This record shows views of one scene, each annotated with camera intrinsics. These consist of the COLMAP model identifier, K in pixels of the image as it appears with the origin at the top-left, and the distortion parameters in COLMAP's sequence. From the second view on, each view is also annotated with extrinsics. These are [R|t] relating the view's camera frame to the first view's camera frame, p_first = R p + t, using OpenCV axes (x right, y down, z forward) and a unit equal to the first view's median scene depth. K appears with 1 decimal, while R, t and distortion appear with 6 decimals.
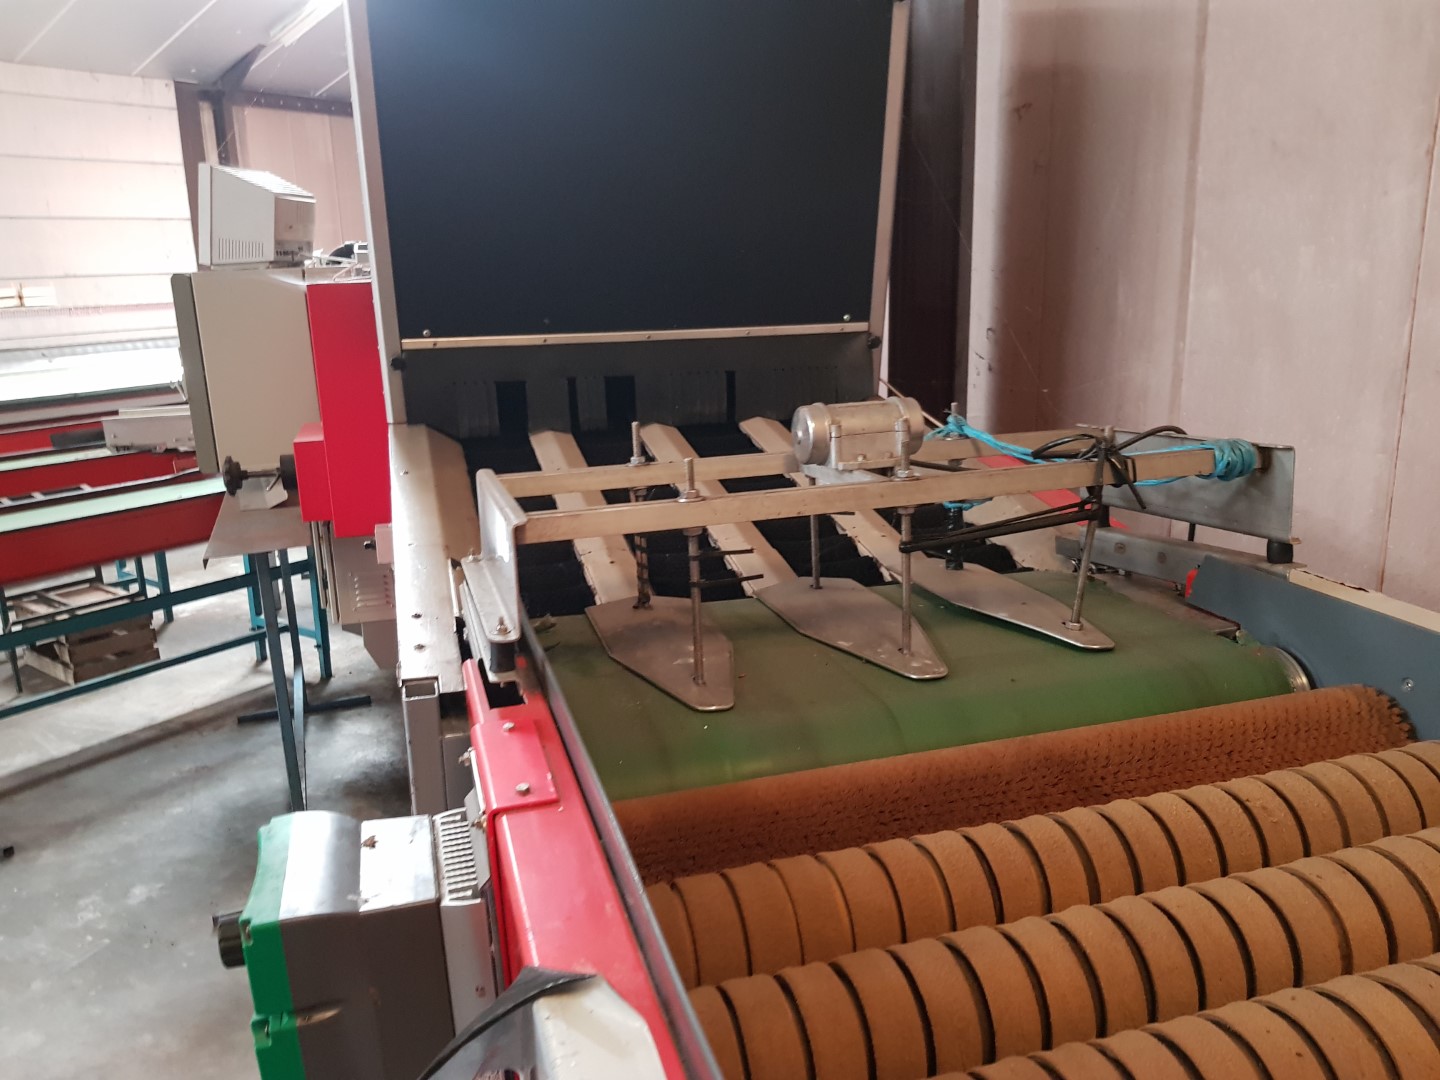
lens RADIAL K [[1124.1, 0, 720.1], [0, 1124.1, 530.3], [0, 0, 1]] dist [-0.007478, -0.019283]
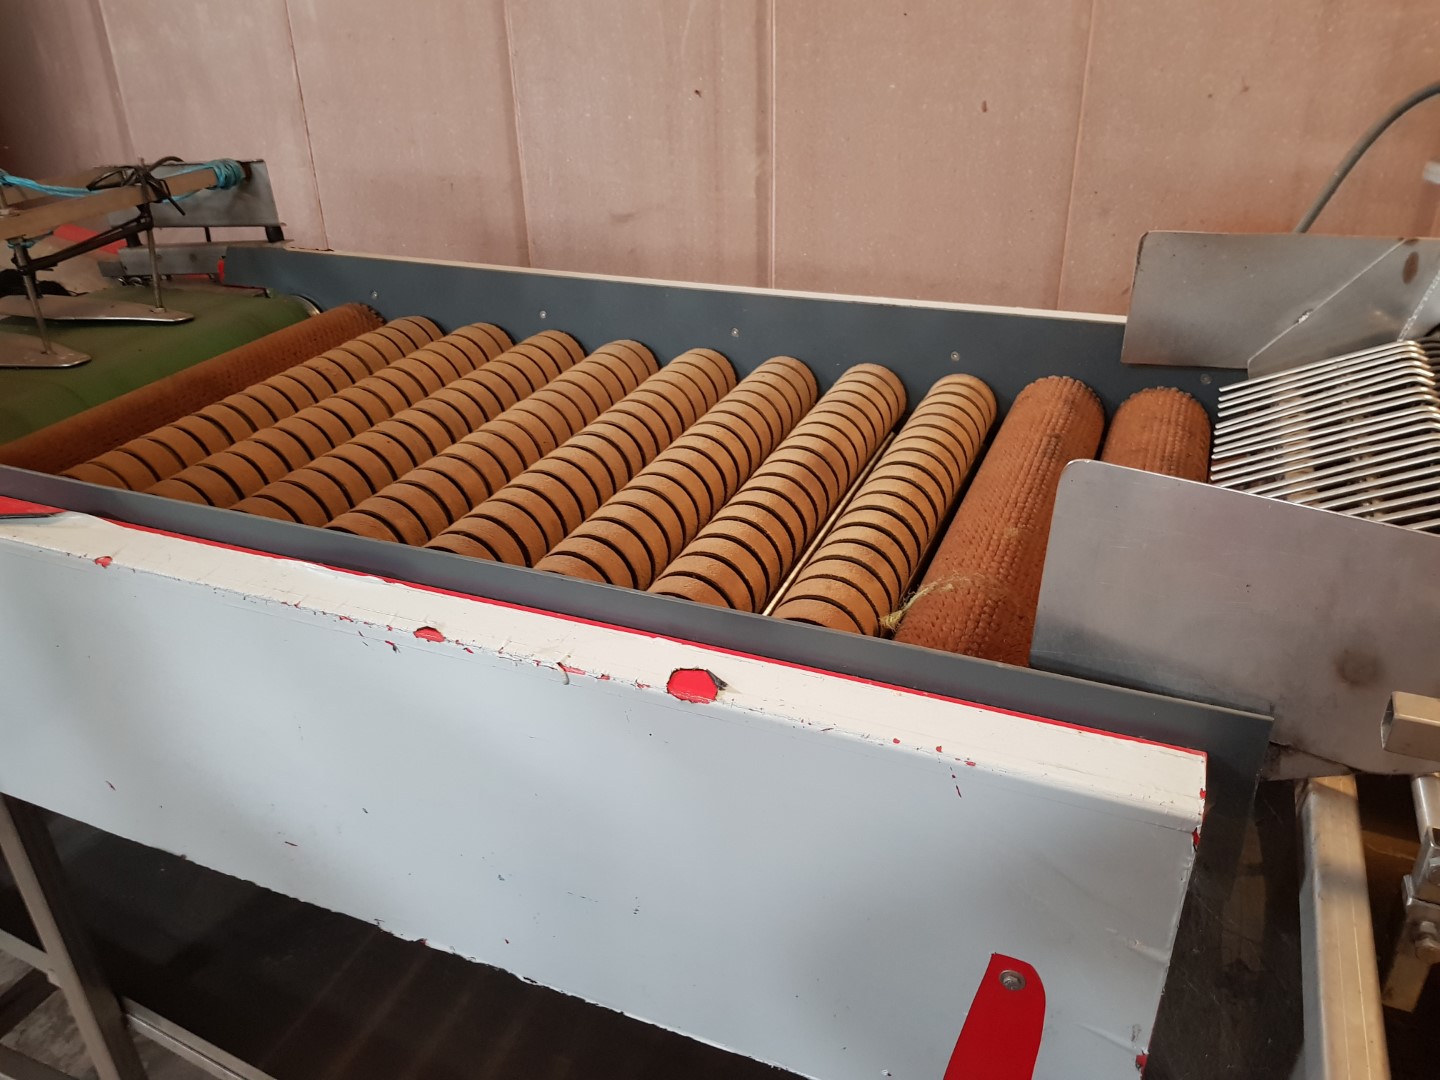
lens RADIAL K [[1124.1, 0, 708.6], [0, 1124.1, 539.8], [0, 0, 1]] dist [-0.007478, -0.019283]
pose [[0.614006, -0.346449, 0.709203, -0.340380], [0.183277, 0.936542, 0.298830, 0.060324], [-0.767728, -0.053502, 0.638539, -0.409717]]
